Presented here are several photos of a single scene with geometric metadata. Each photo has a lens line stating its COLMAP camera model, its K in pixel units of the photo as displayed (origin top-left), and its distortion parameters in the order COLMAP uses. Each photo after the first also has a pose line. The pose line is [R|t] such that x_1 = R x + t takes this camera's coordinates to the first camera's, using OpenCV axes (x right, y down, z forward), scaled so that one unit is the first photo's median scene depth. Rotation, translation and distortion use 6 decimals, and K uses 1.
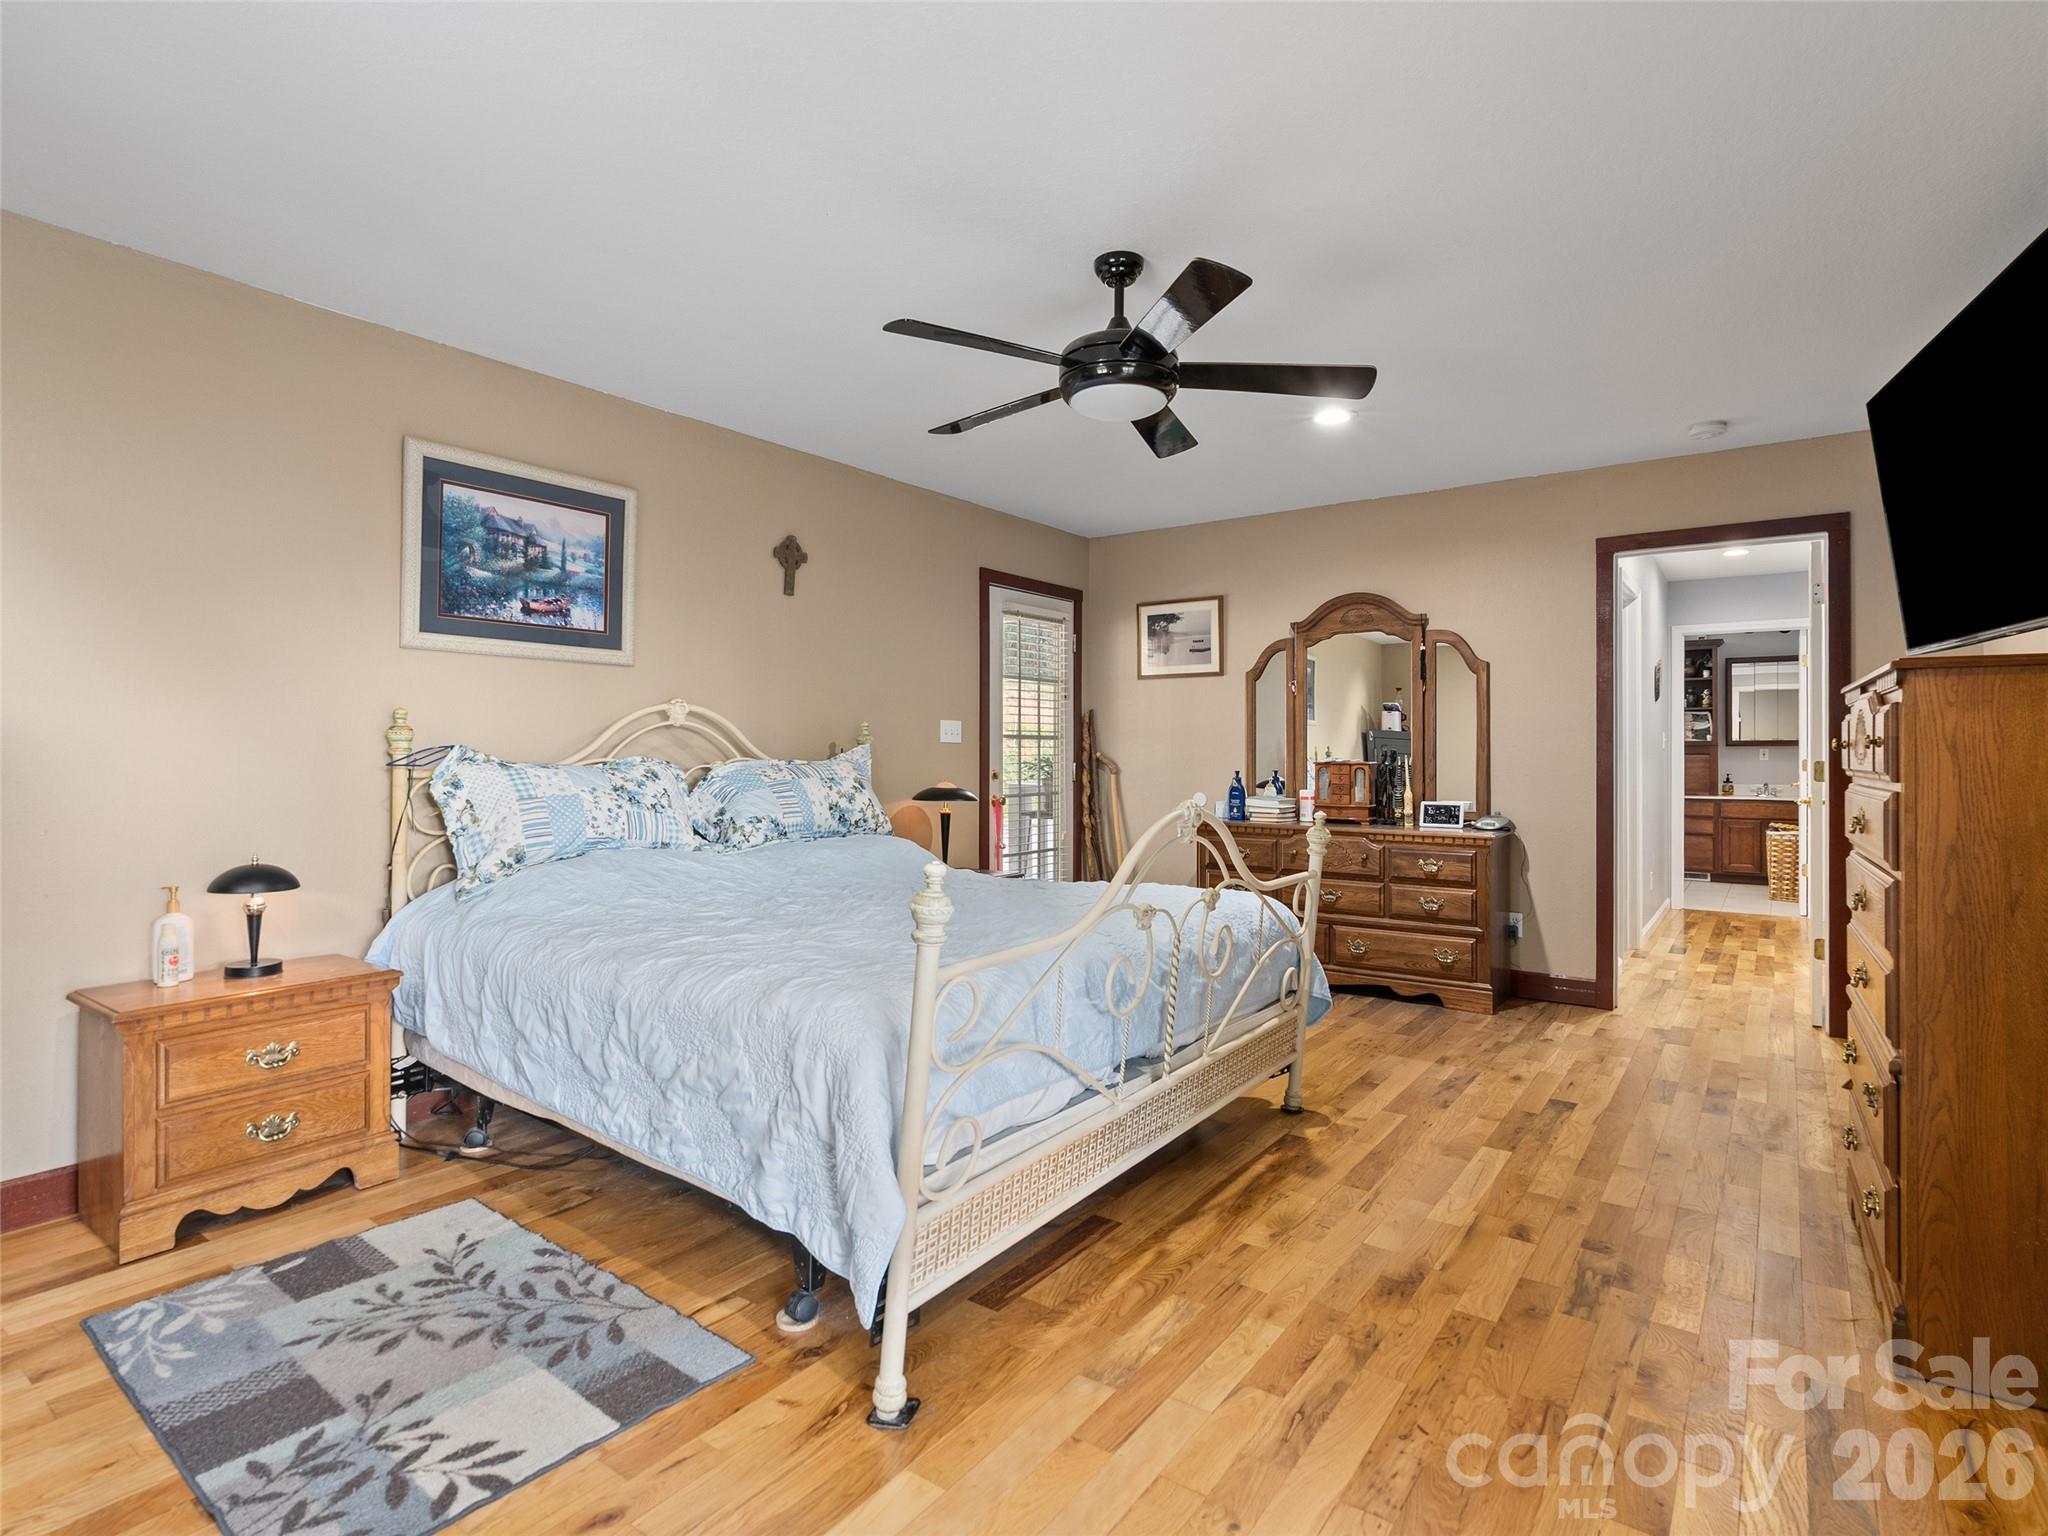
lens RADIAL K [[1034.3, 0, 1022.1], [0, 1034.3, 756.8], [0, 0, 1]] dist [-0.011624, 0.004887]
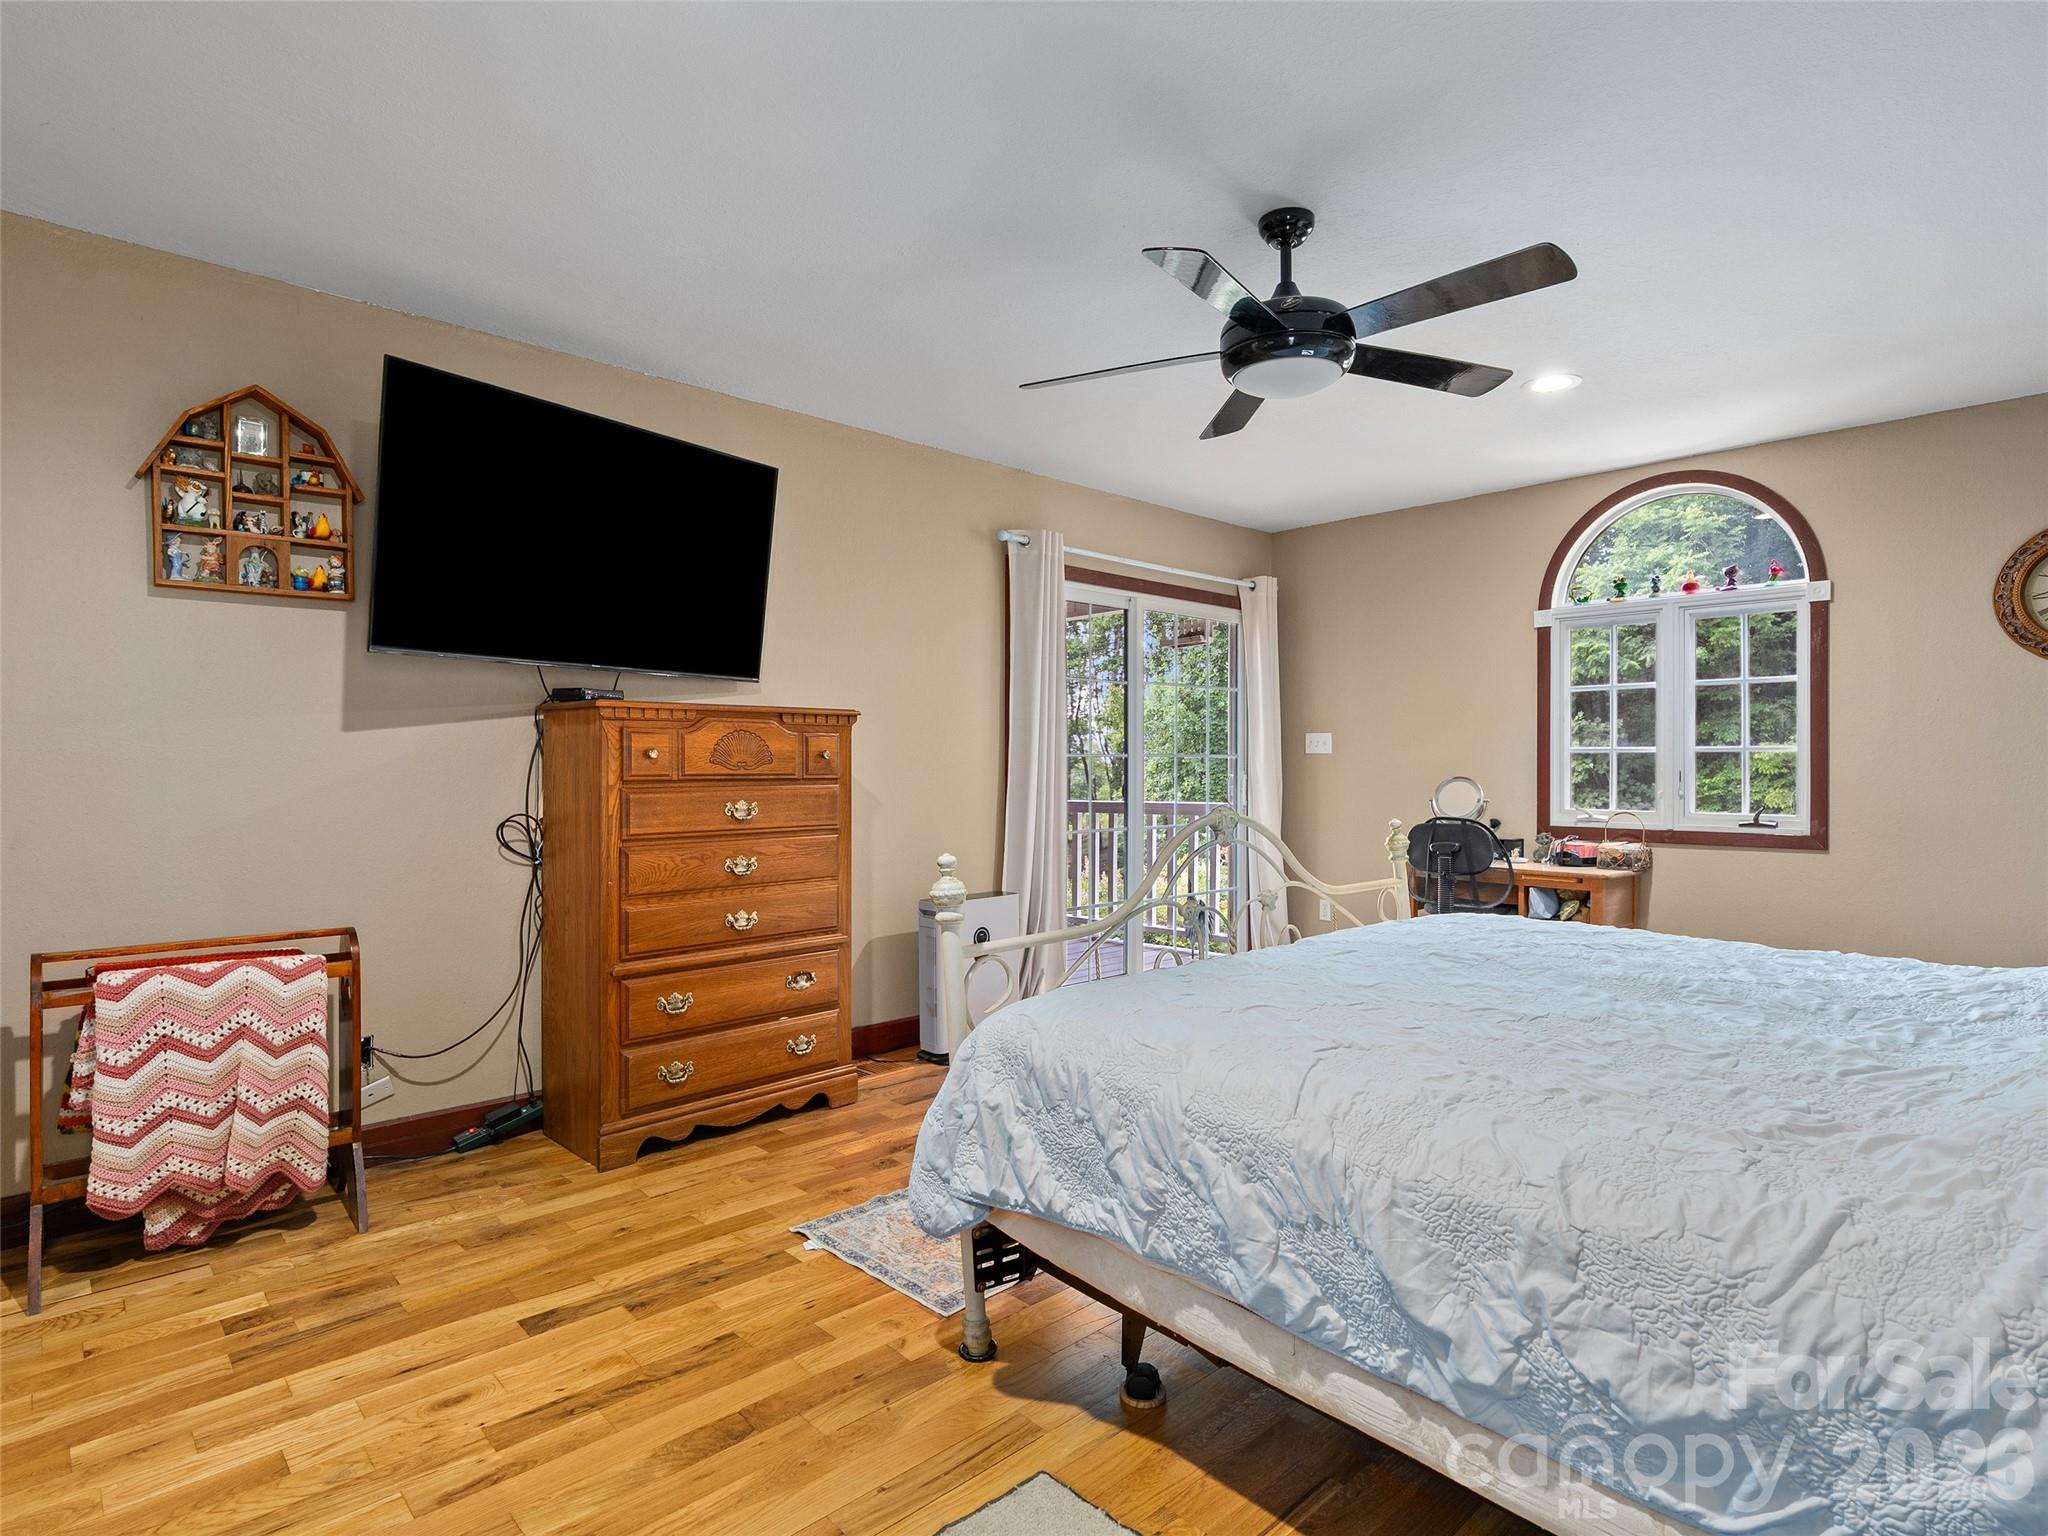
lens RADIAL K [[1037.7, 0, 1026.0], [0, 1037.7, 761.2], [0, 0, 1]] dist [0.000453, 0.000088]
pose [[-0.982371, -0.005763, 0.186853, 0.118588], [-0.005187, 0.999980, 0.003568, -0.008704], [-0.186870, 0.002536, -0.982381, 1.580303]]
